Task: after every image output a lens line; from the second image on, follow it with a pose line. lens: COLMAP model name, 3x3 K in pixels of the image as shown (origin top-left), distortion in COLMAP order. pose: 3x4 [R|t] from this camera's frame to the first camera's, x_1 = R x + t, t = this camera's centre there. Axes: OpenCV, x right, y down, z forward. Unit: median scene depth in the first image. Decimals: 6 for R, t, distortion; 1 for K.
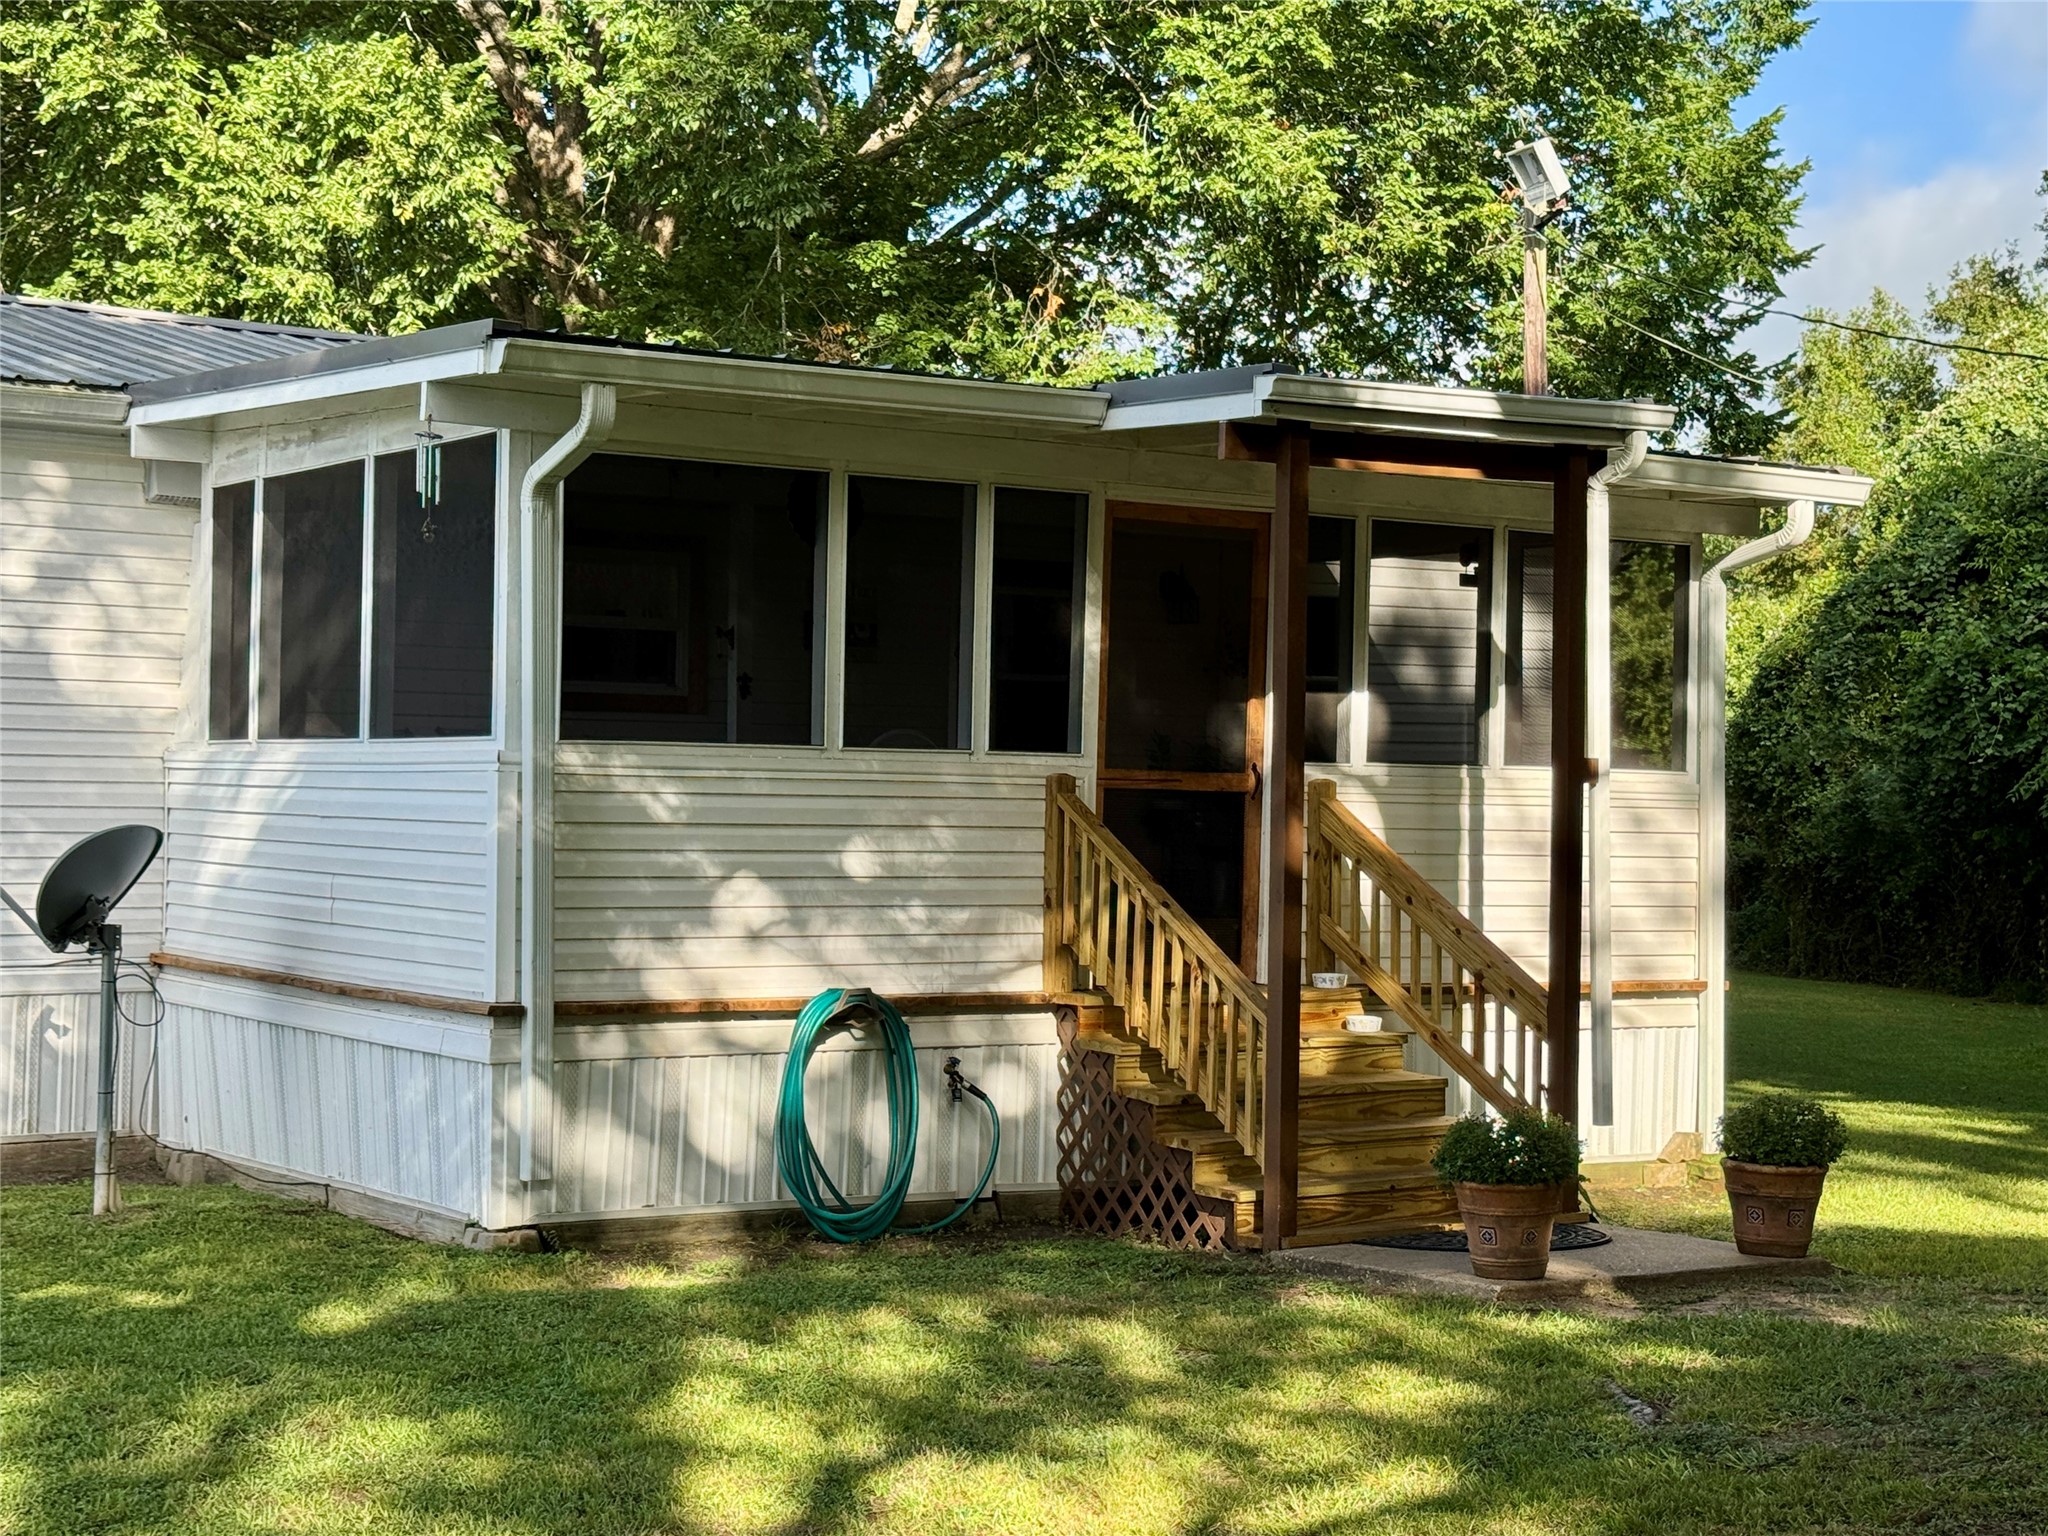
lens RADIAL K [[3162.0, 0, 1021.4], [0, 3162.0, 771.3], [0, 0, 1]] dist [0.259786, 0.000000]
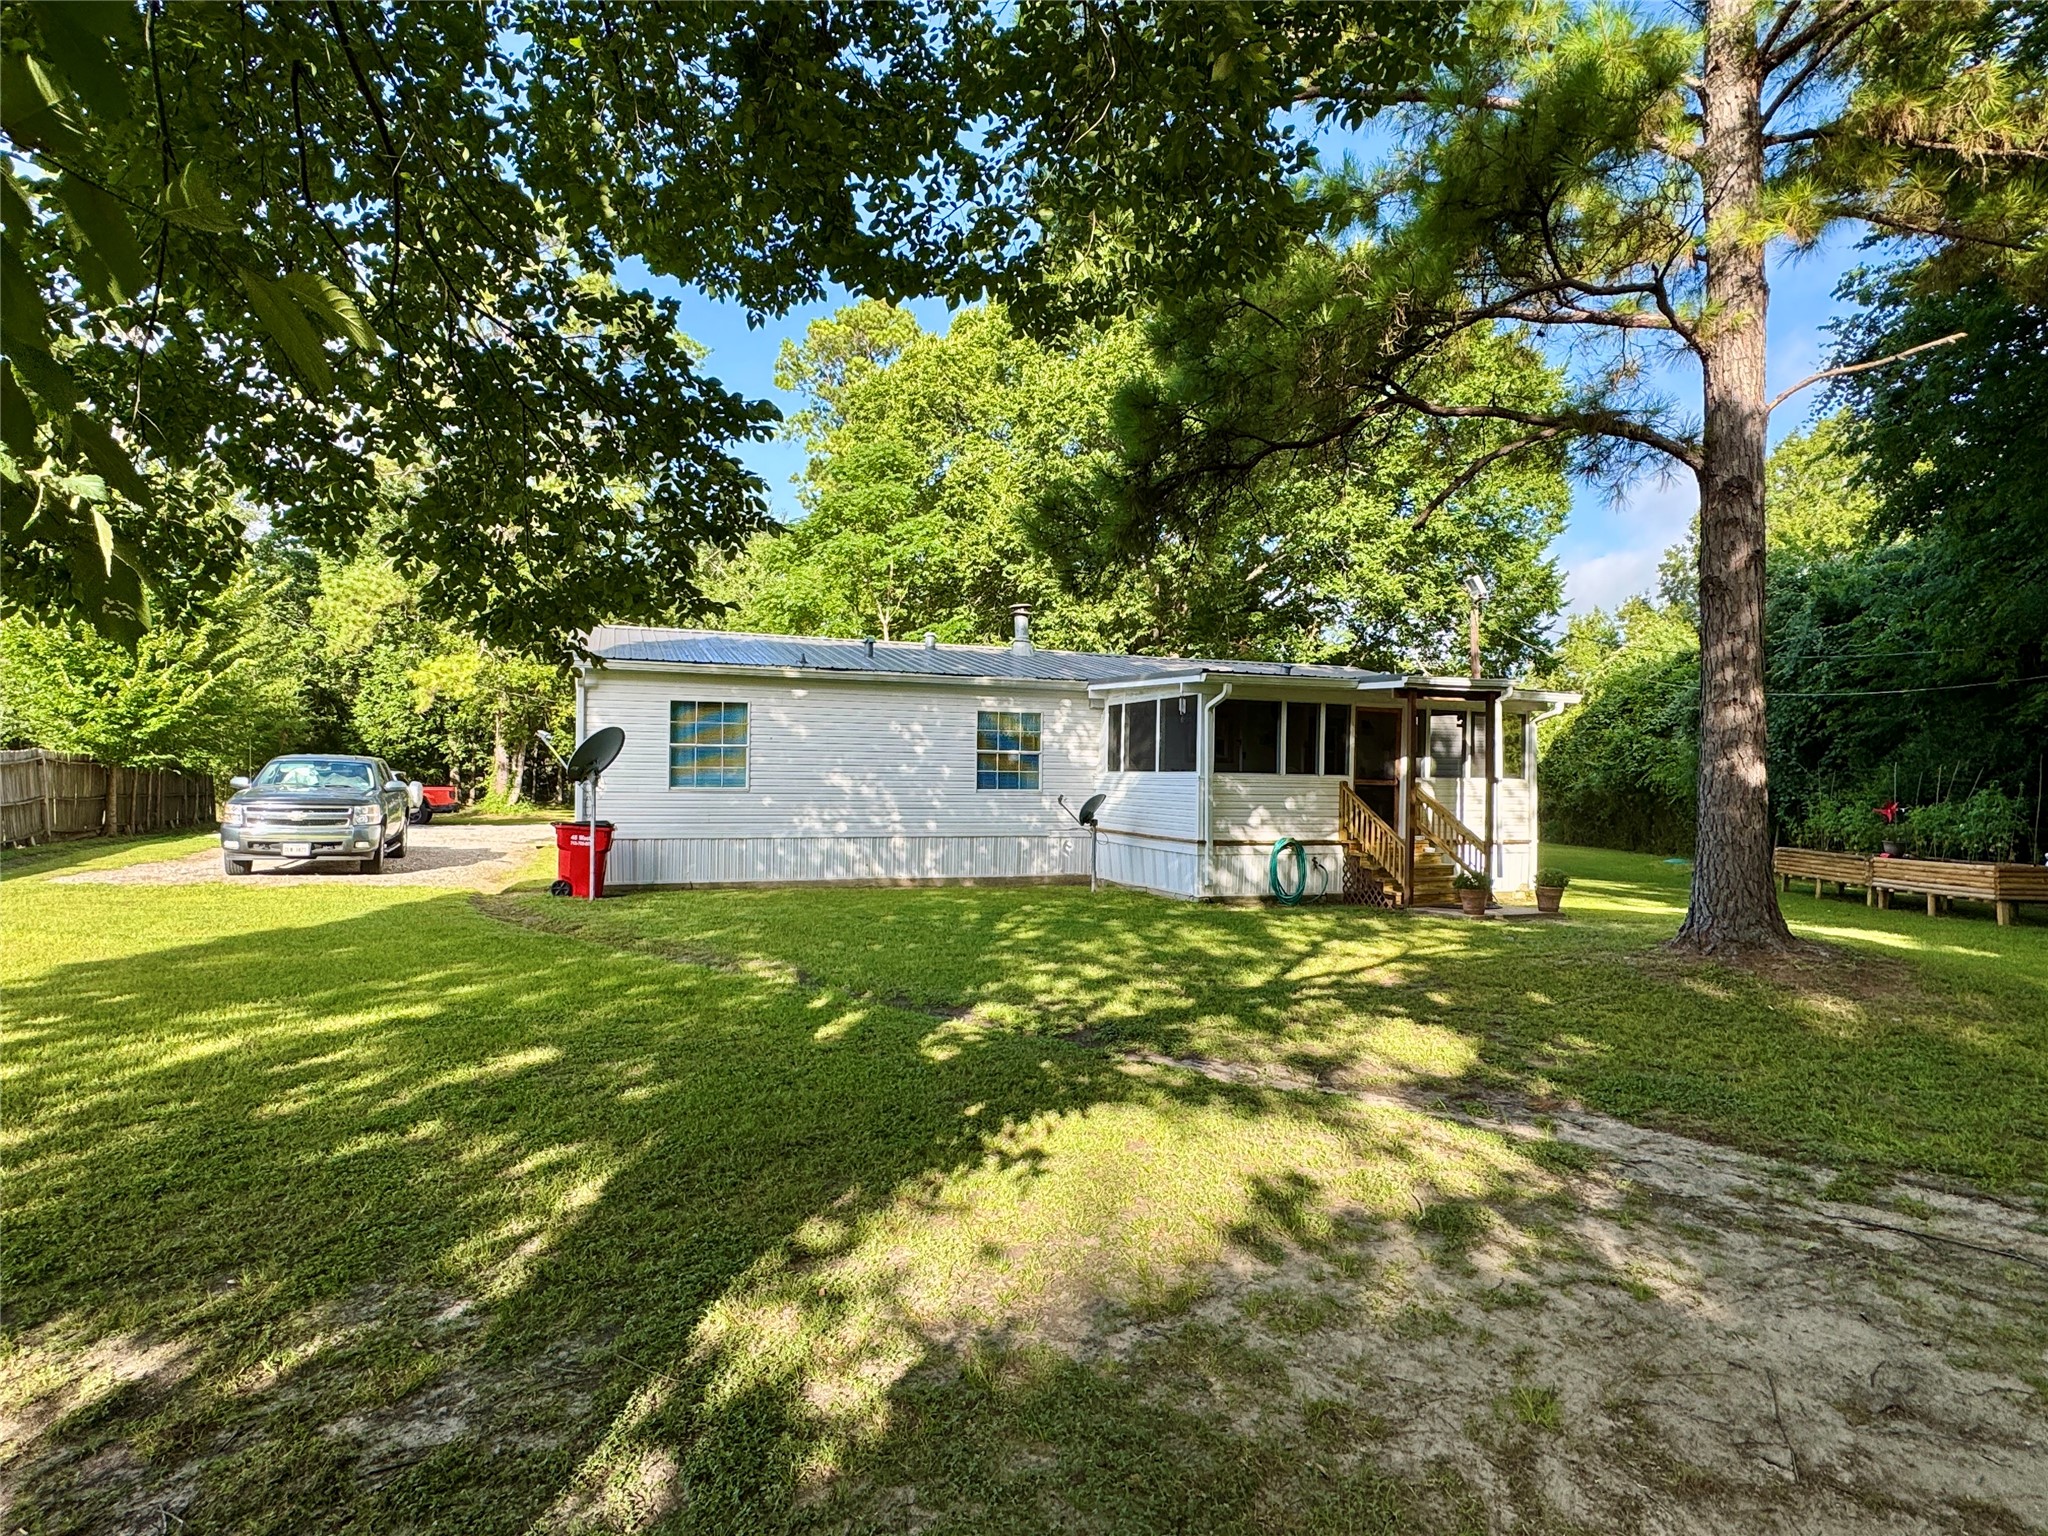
lens RADIAL K [[1080.8, 0, 1029.6], [0, 1080.8, 778.5], [0, 0, 1]] dist [0.000246, 0.001623]
pose [[0.974086, -0.001898, -0.226172, -0.057283], [0.002861, 0.999988, 0.003929, -0.007595], [0.226162, -0.004474, 0.974080, -0.298744]]
